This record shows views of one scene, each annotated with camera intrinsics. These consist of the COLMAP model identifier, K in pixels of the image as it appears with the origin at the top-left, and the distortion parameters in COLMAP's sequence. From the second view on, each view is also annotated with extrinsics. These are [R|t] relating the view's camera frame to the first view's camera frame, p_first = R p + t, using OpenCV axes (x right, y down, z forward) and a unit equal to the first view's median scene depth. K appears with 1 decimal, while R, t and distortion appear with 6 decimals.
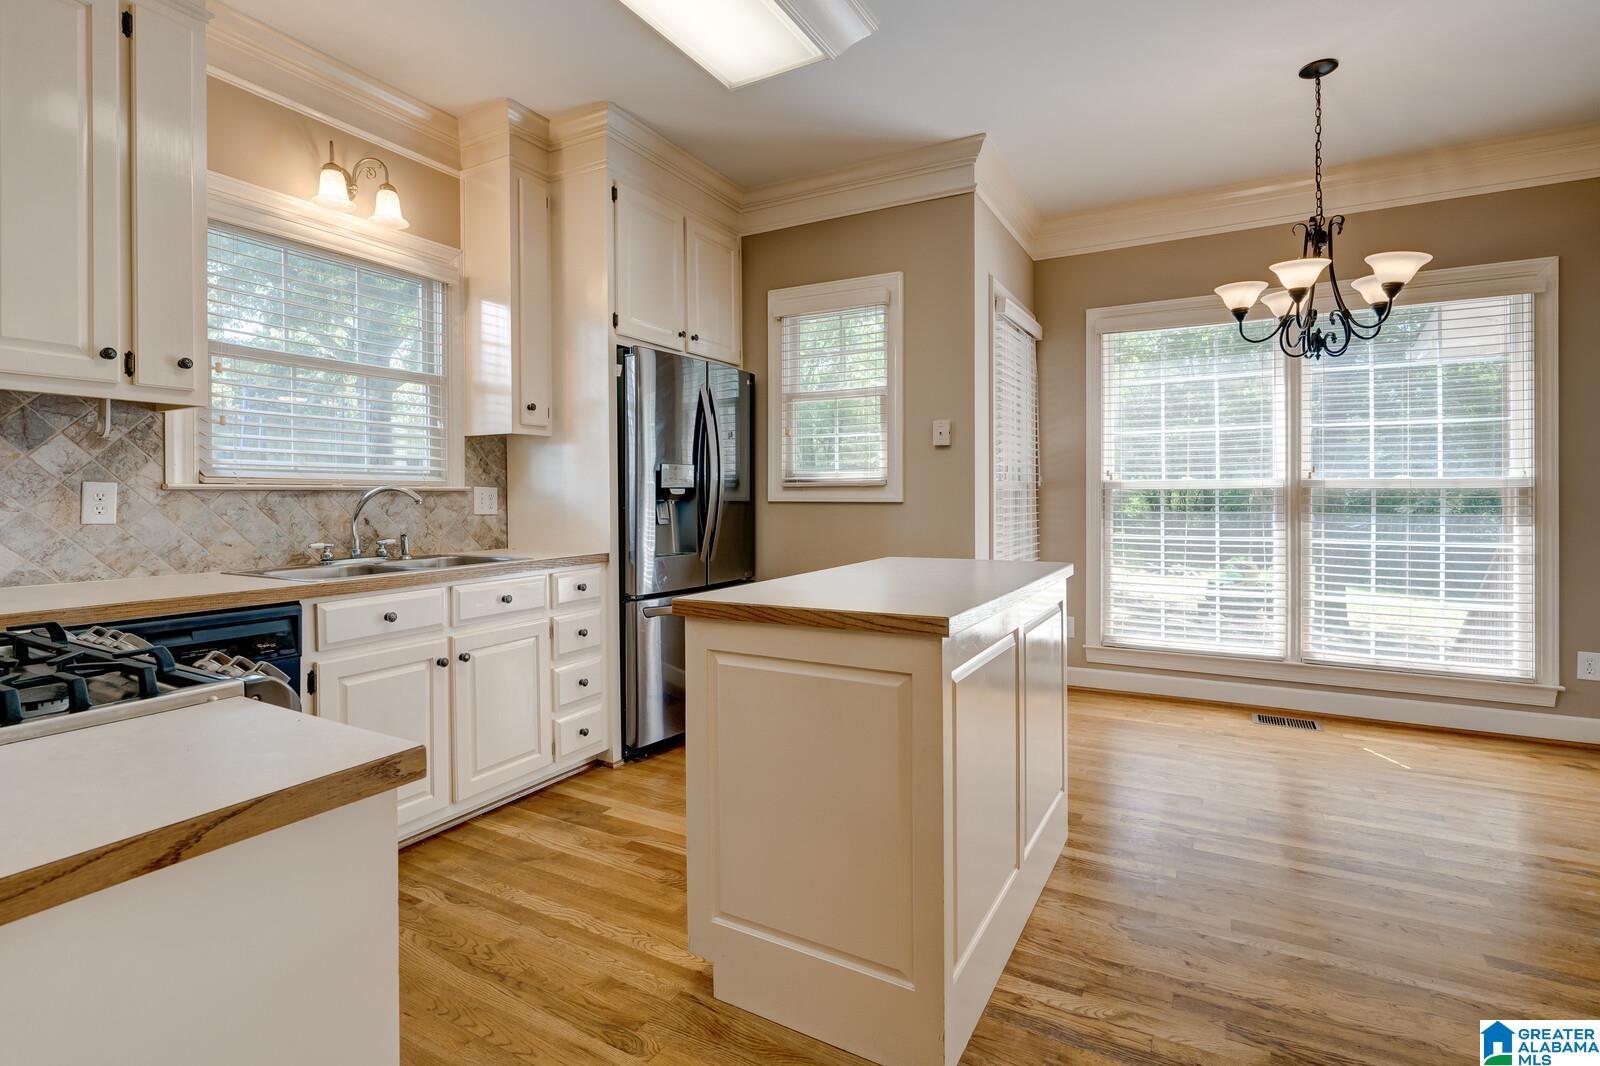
lens RADIAL K [[788.3, 0, 788.6], [0, 788.3, 502.6], [0, 0, 1]] dist [0.001683, 0.000487]
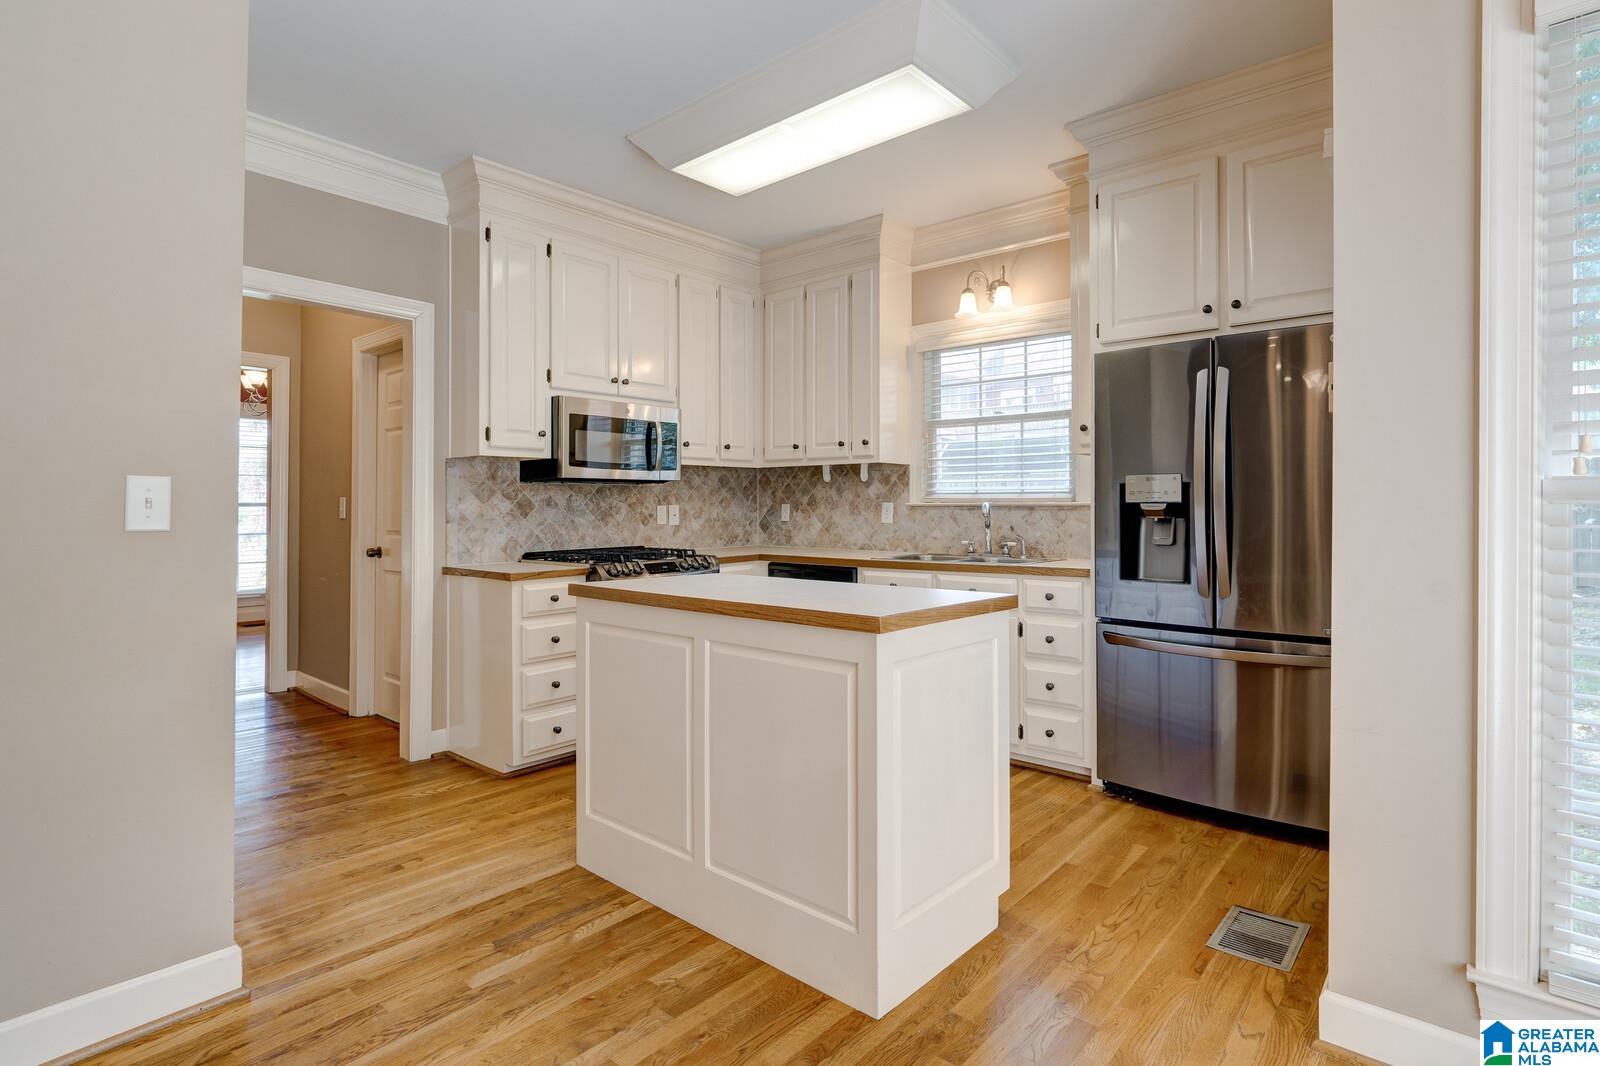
lens RADIAL K [[788.3, 0, 788.6], [0, 788.3, 502.6], [0, 0, 1]] dist [0.001683, 0.000487]
pose [[-0.221253, 0.000325, -0.975216, 1.063151], [-0.005489, 0.999984, 0.001578, -0.024772], [0.975201, 0.005702, -0.221247, 1.100999]]
